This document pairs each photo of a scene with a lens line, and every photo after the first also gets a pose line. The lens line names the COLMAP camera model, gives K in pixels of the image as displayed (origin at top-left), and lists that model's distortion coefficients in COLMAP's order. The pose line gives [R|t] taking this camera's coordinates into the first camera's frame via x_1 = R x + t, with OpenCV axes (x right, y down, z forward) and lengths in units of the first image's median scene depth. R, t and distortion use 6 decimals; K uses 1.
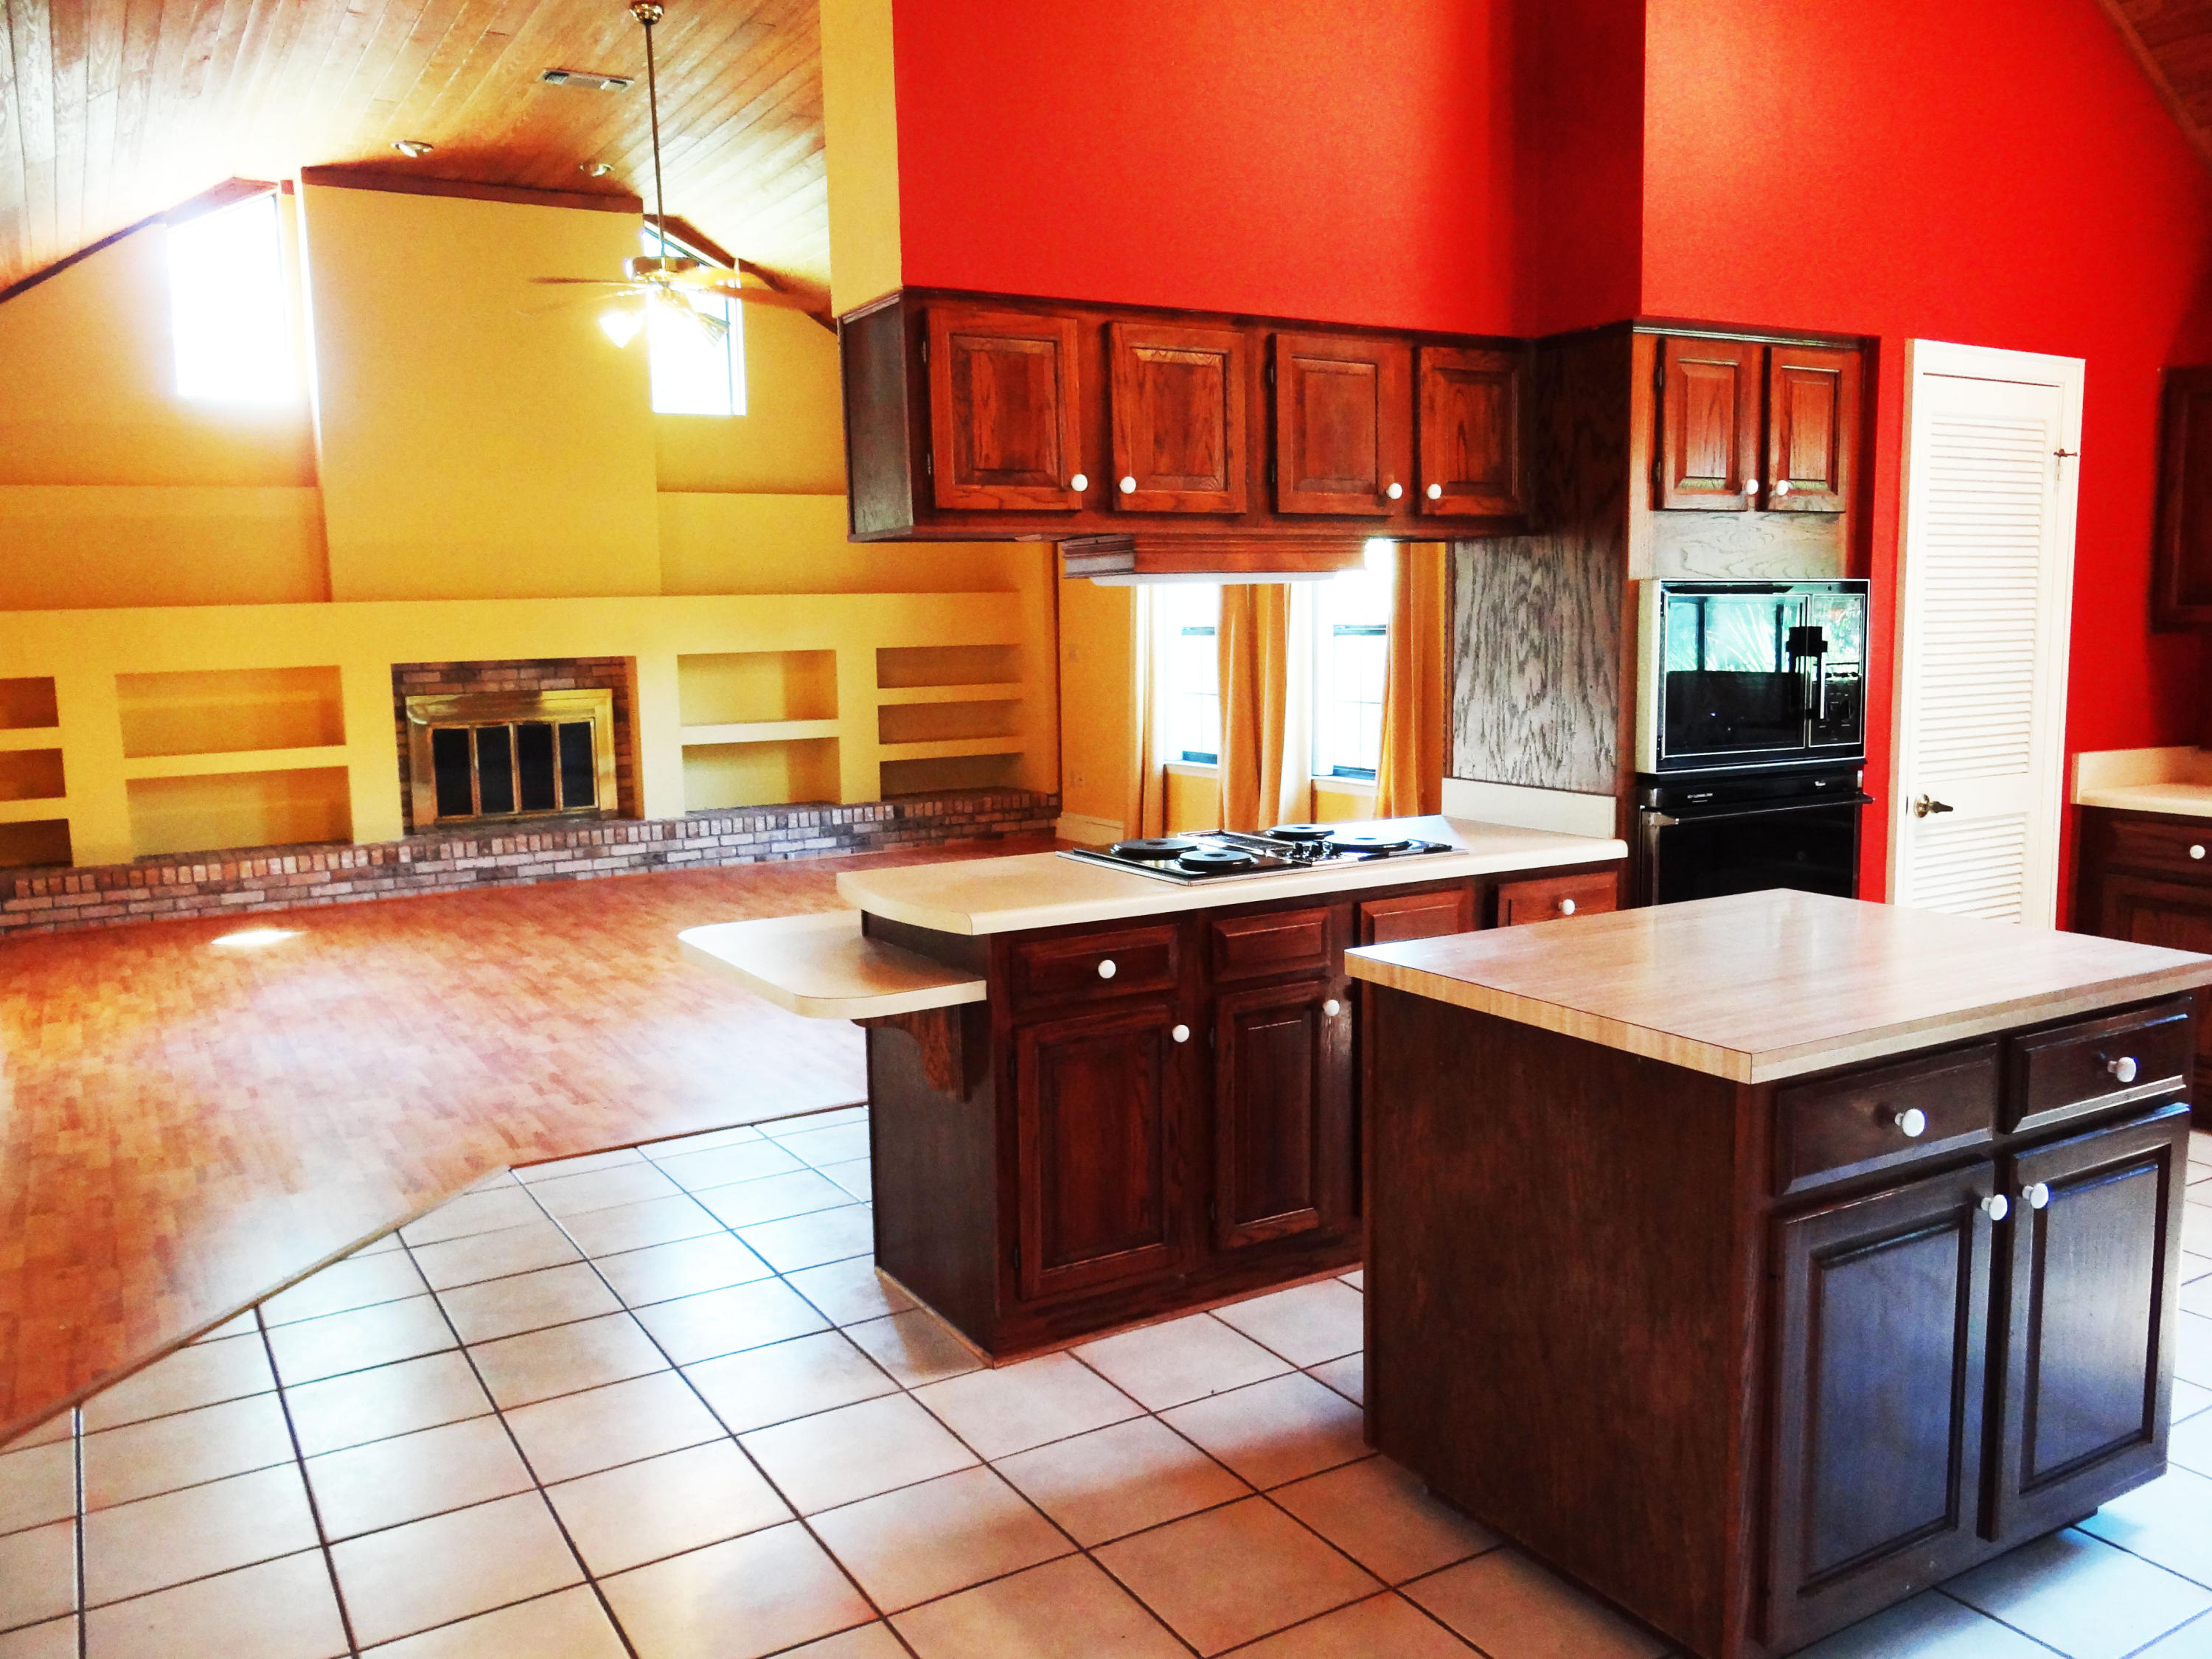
lens RADIAL K [[1732.6, 0, 1106.0], [0, 1732.6, 829.5], [0, 0, 1]] dist [-0.007688, 0.003226]
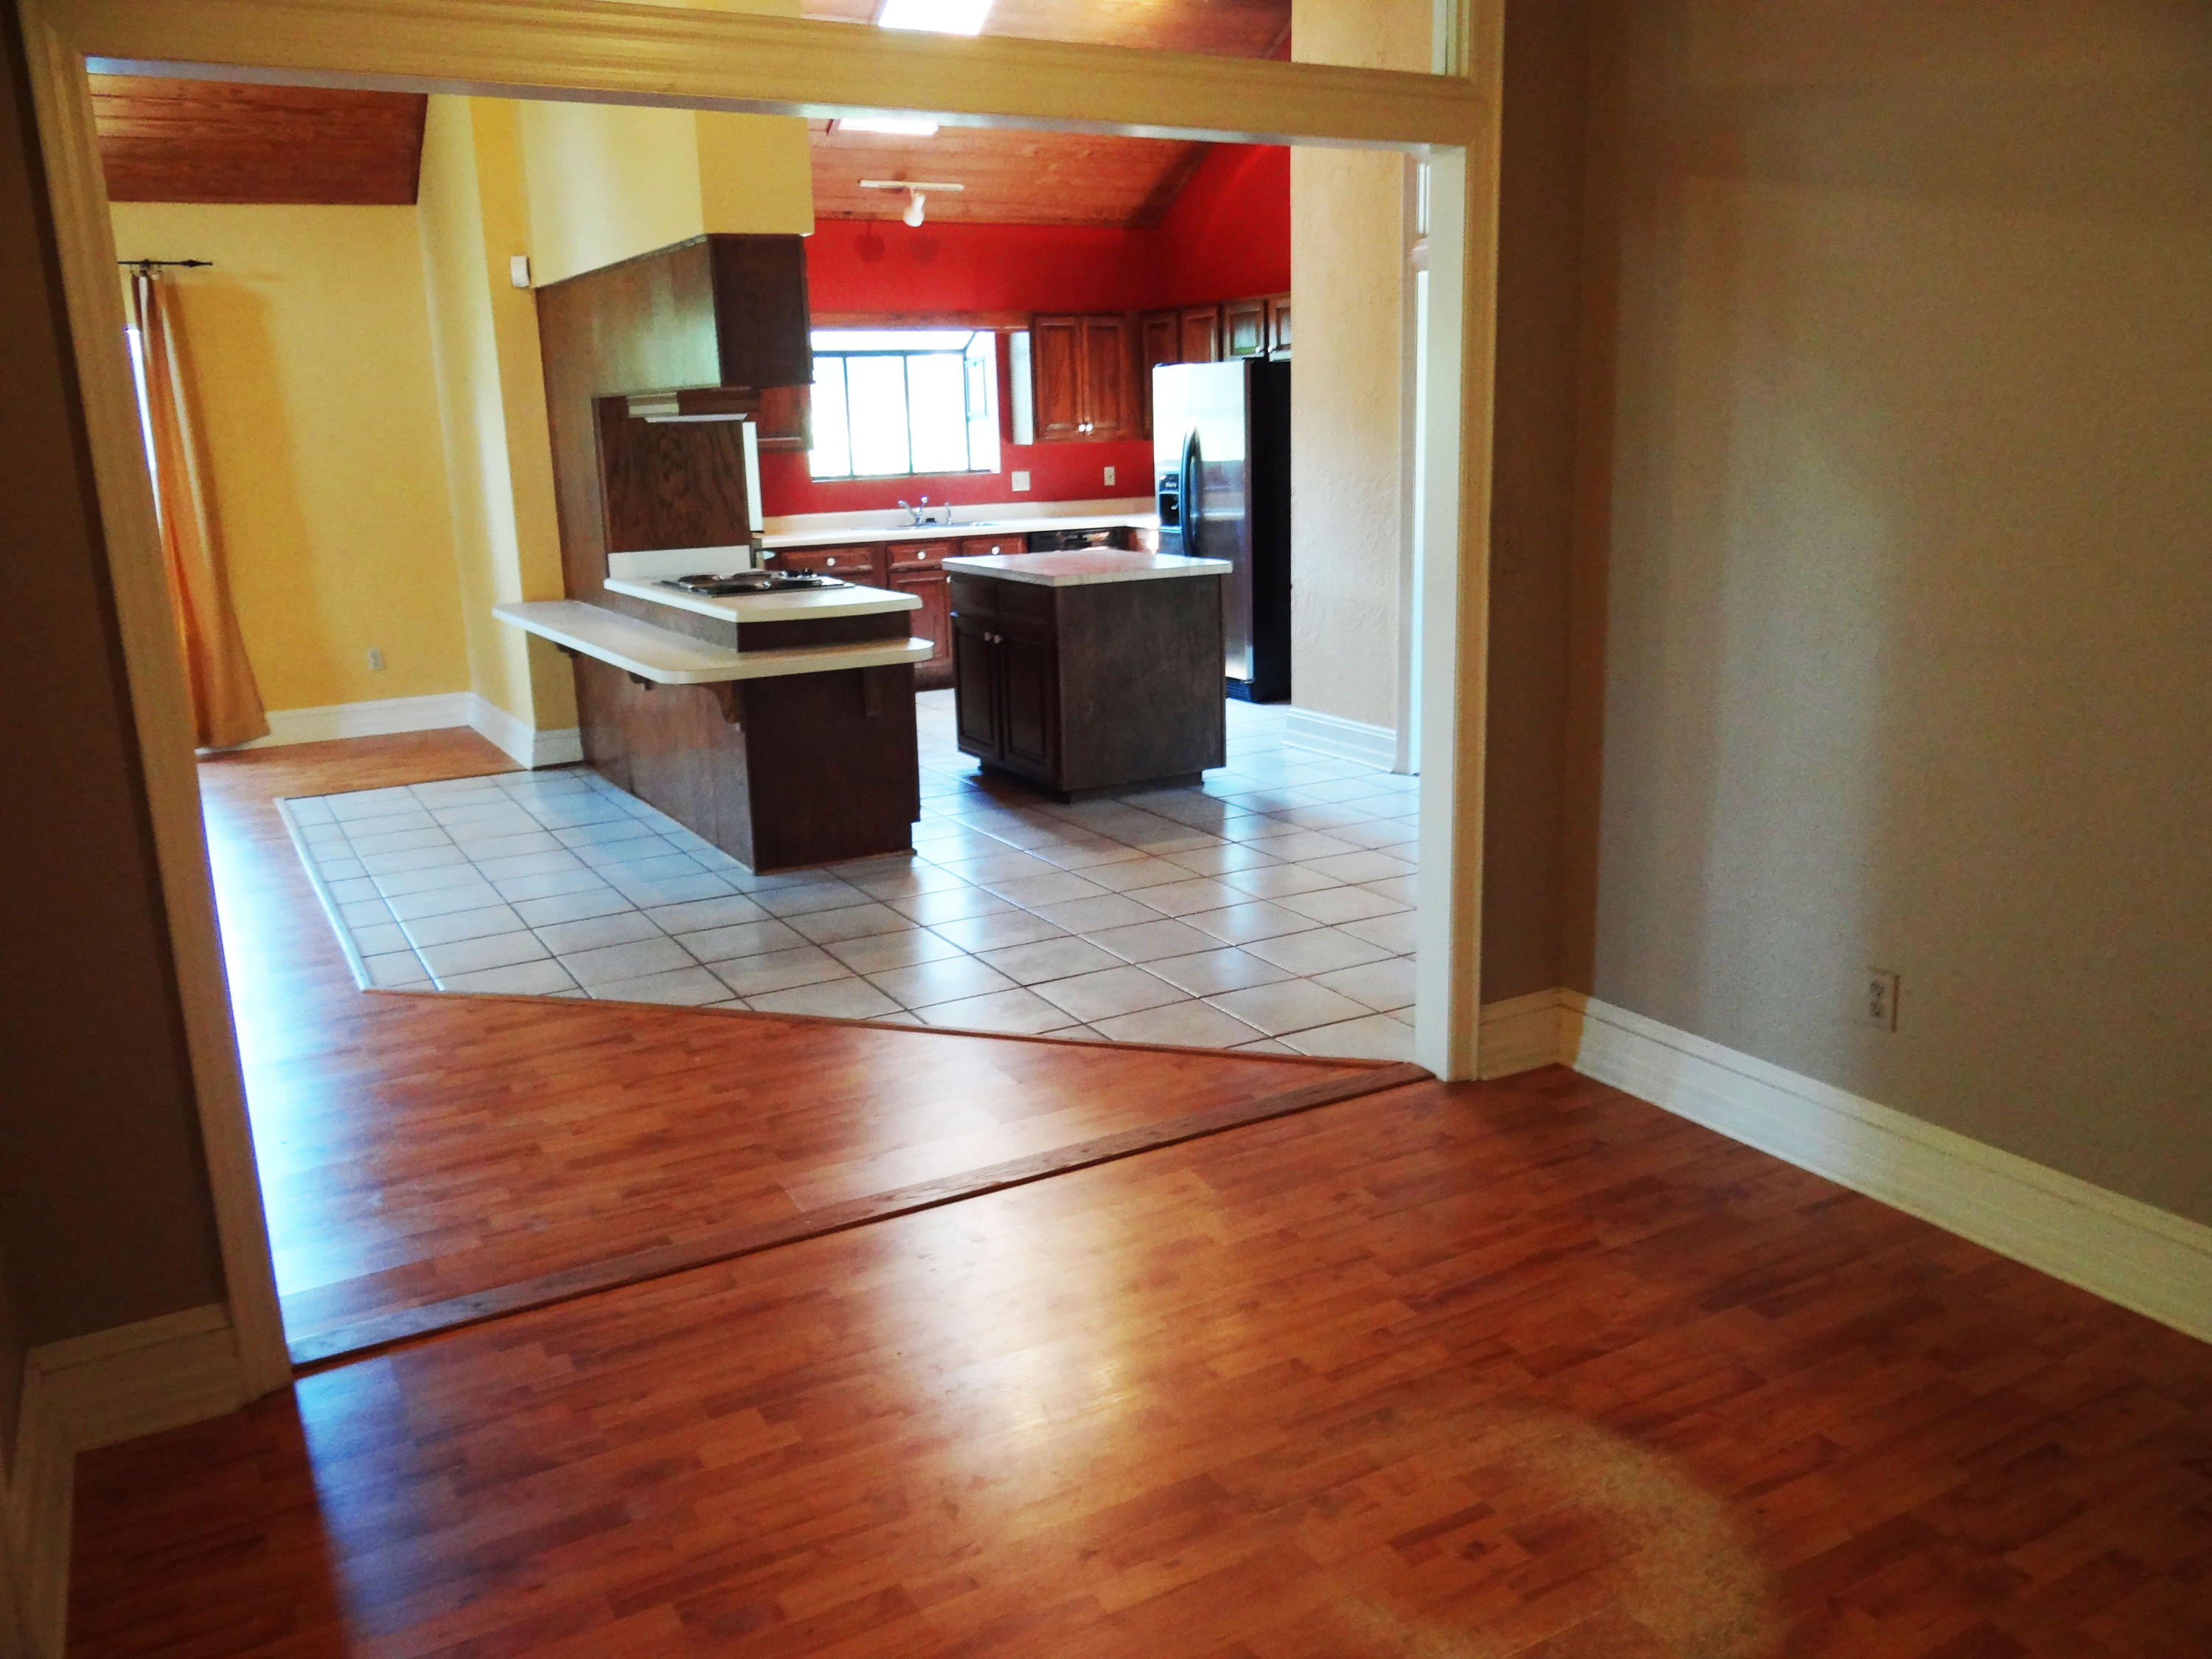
lens RADIAL K [[1711.4, 0, 1106.0], [0, 1711.4, 829.5], [0, 0, 1]] dist [-0.003372, 0.006972]
pose [[0.025857, -0.220371, 0.975073, -0.661115], [0.155095, 0.964473, 0.213863, -0.025063], [-0.987561, 0.145699, 0.059117, 0.254559]]
